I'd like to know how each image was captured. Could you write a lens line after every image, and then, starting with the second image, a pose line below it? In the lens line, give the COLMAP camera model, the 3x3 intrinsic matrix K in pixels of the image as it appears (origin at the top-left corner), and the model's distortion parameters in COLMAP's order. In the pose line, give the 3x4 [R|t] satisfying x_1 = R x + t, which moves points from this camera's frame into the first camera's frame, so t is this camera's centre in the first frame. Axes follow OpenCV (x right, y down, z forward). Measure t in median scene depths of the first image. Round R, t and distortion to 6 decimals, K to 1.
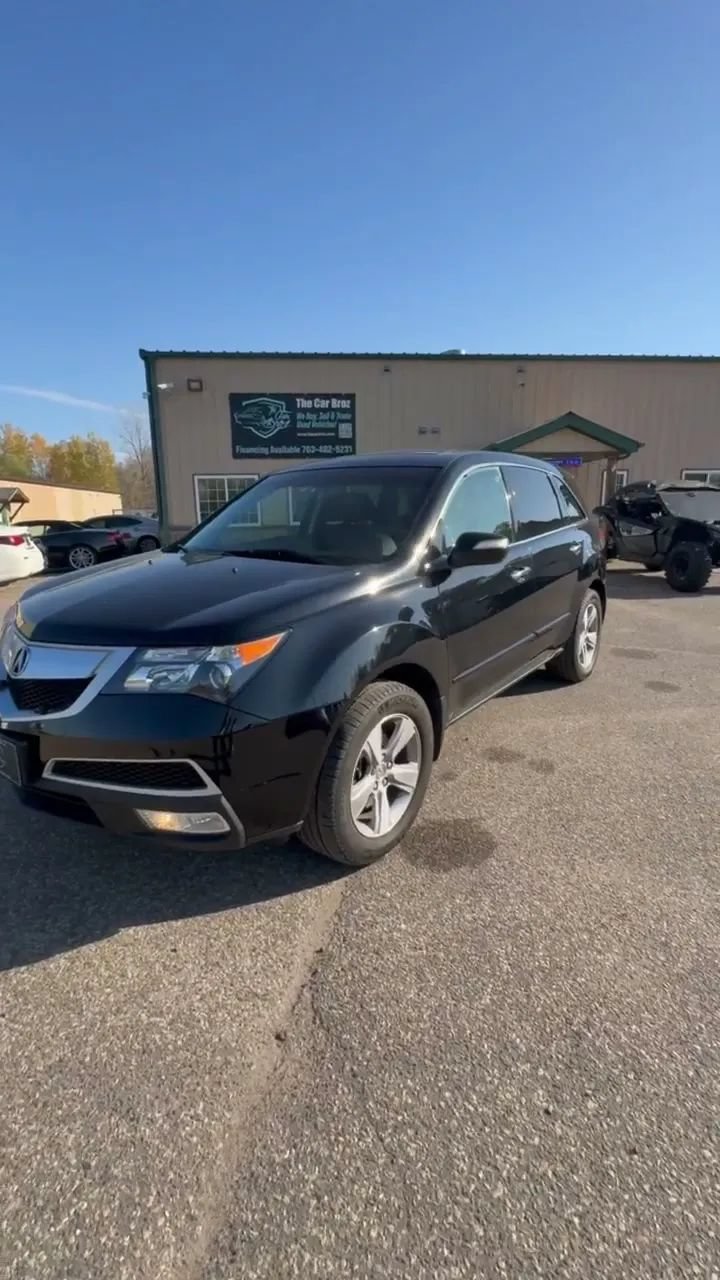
lens RADIAL K [[591.2, 0, 364.7], [0, 591.2, 639.3], [0, 0, 1]] dist [-0.001141, 0.000290]
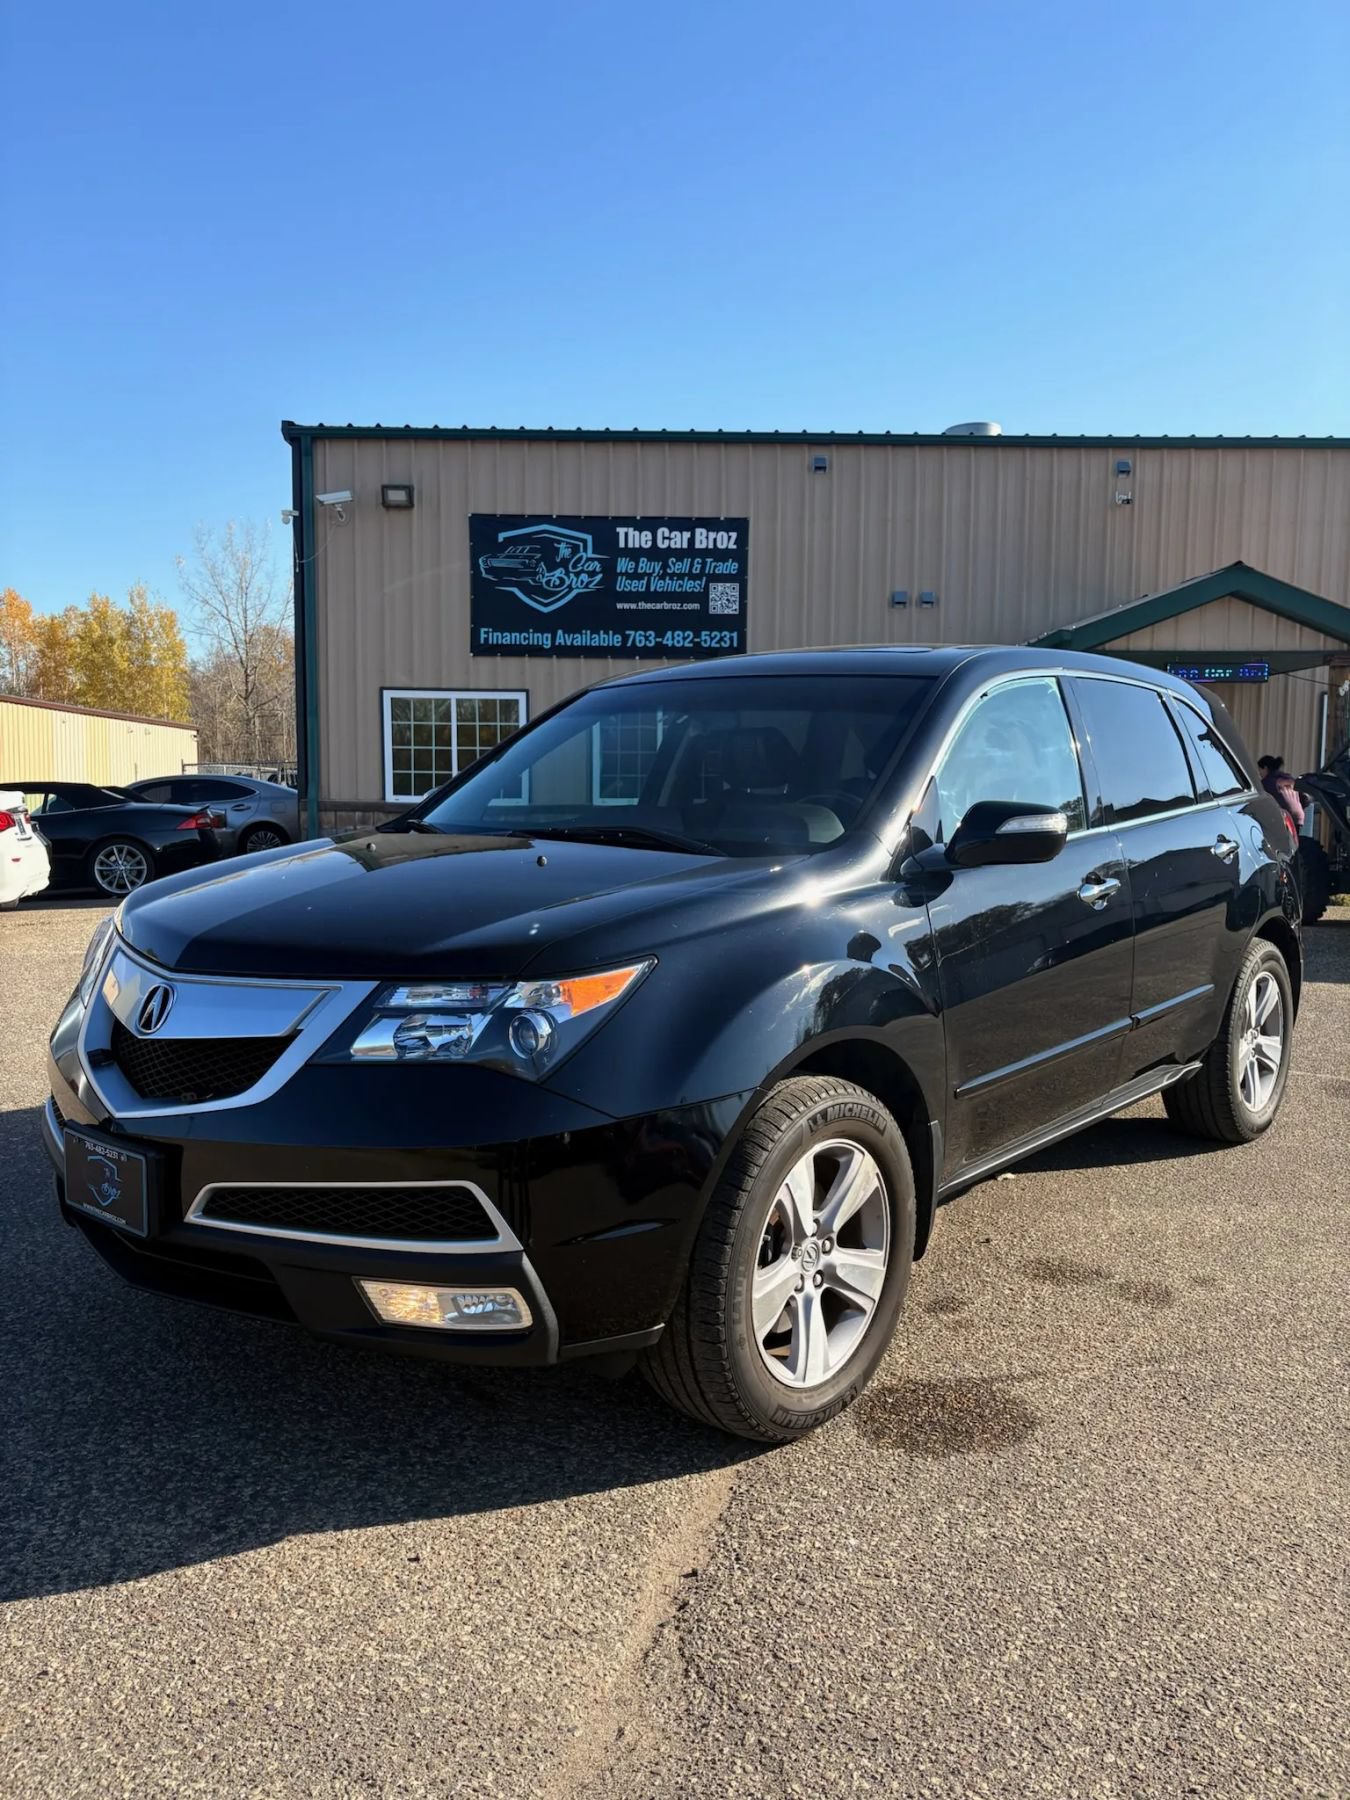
lens RADIAL K [[1461.3, 0, 675.0], [0, 1461.3, 900.0], [0, 0, 1]] dist [0.031352, -0.014966]
pose [[0.998328, 0.023665, -0.052729, -0.029494], [-0.030476, 0.990732, -0.132370, 0.090117], [0.049108, 0.133756, 0.989797, -0.290858]]
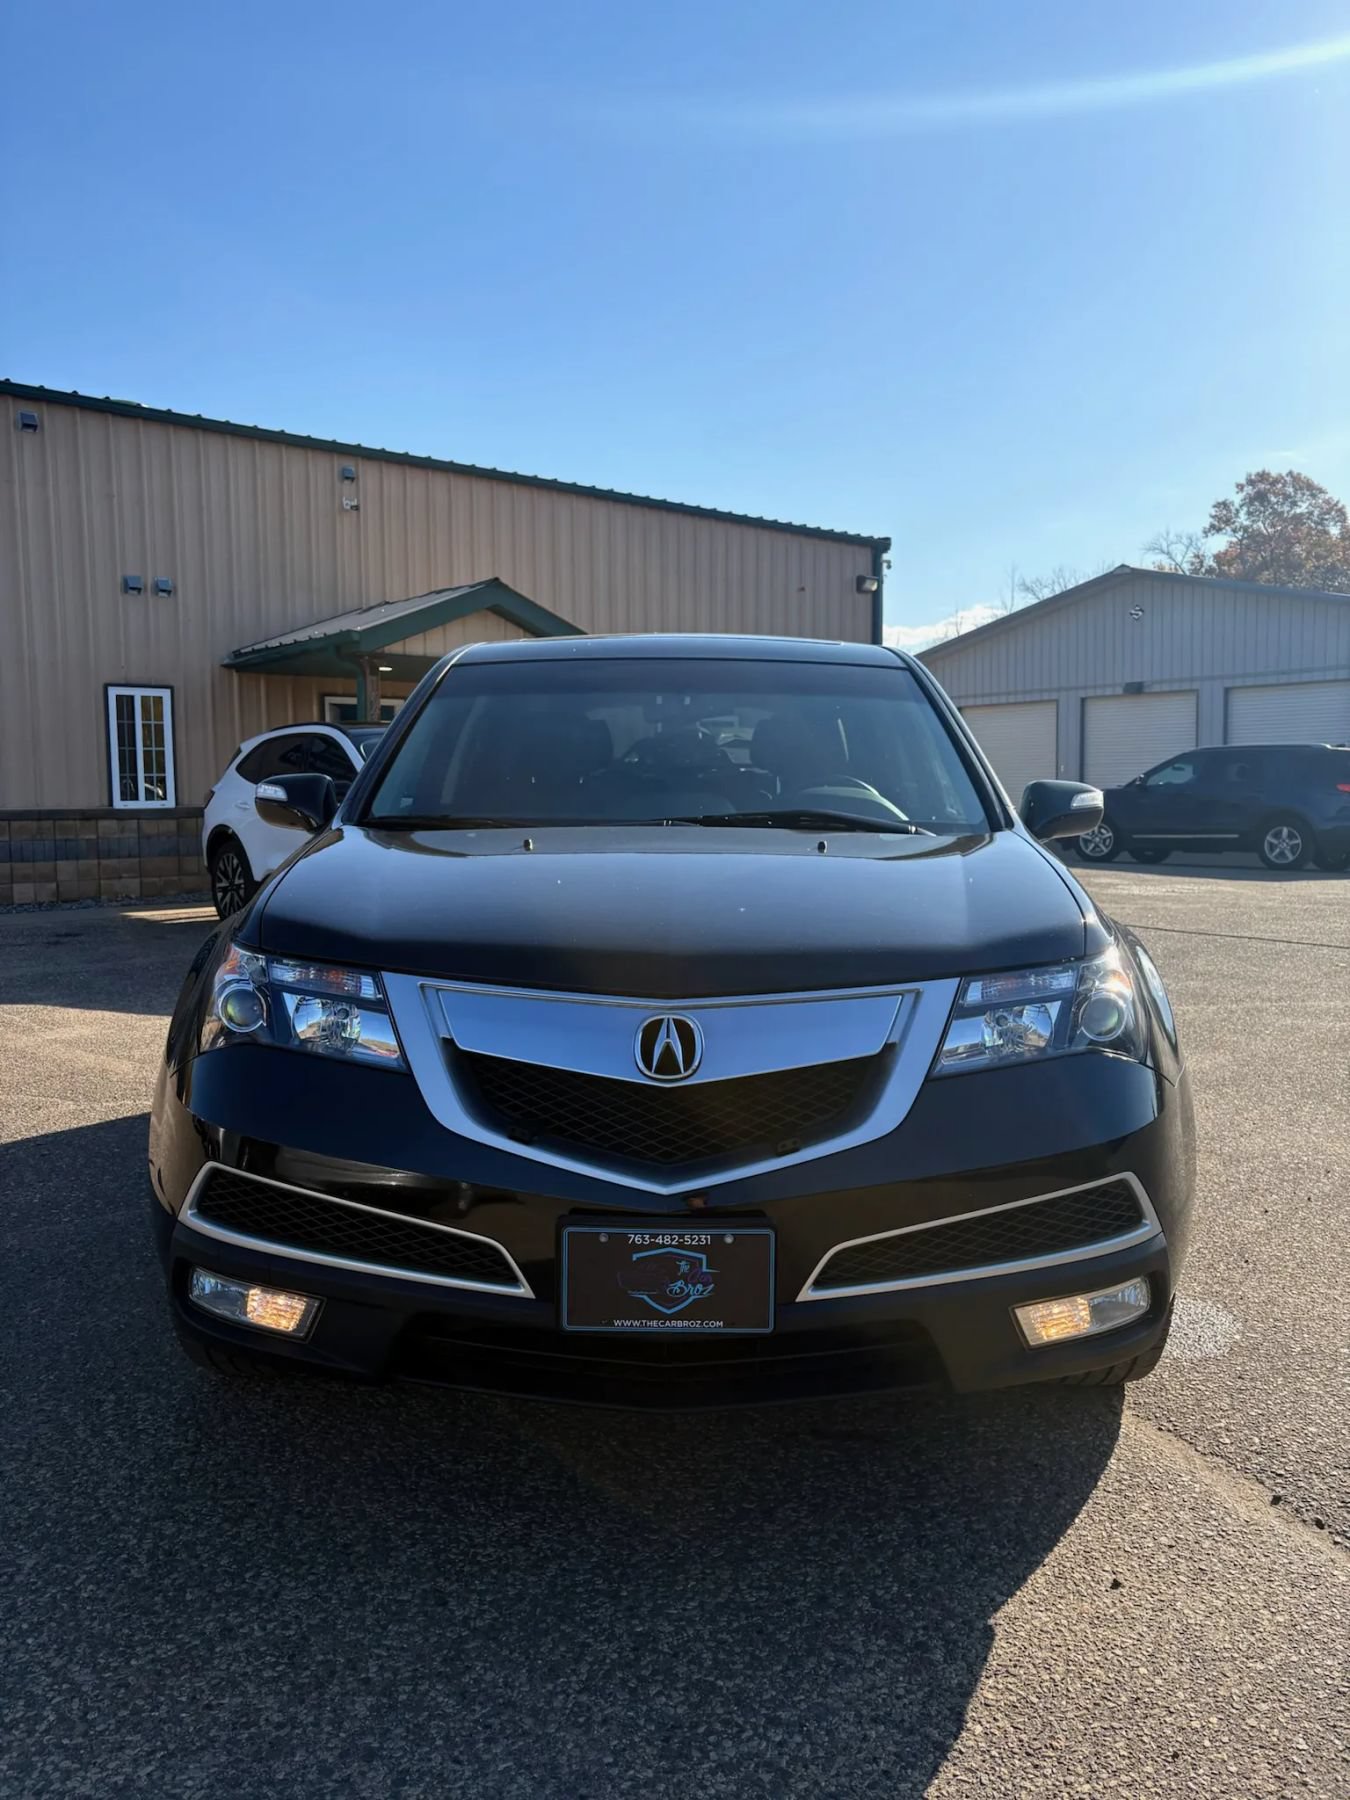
lens RADIAL K [[1445.7, 0, 711.4], [0, 1445.7, 901.9], [0, 0, 1]] dist [0.013791, 0.007548]
pose [[0.779976, -0.040446, 0.624501, -1.051060], [0.130202, 0.986560, -0.098722, 0.035210], [-0.612115, 0.158312, 0.774760, 0.145104]]
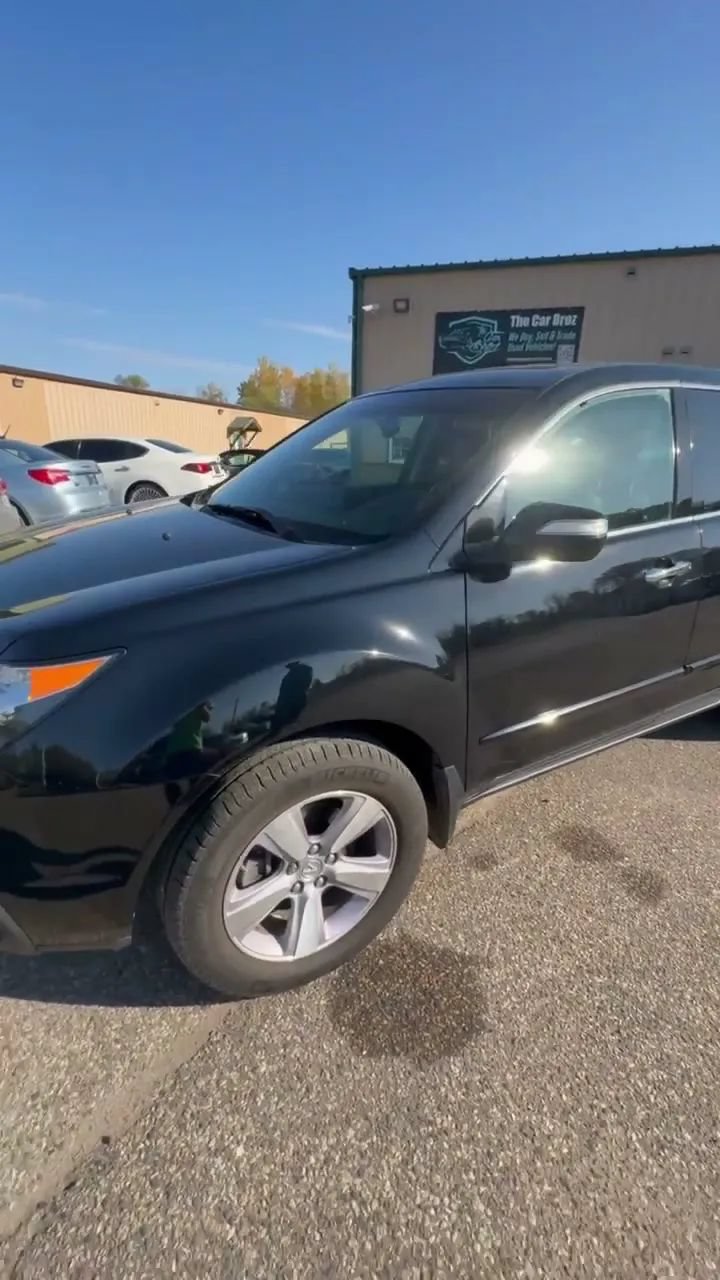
lens RADIAL K [[574.9, 0, 360.0], [0, 574.9, 640.0], [0, 0, 1]] dist [0.001317, 0.000506]
pose [[0.920297, 0.156584, -0.358517, 0.264807], [-0.115792, 0.984370, 0.132694, -0.114973], [0.373692, -0.080605, 0.924044, 0.448288]]
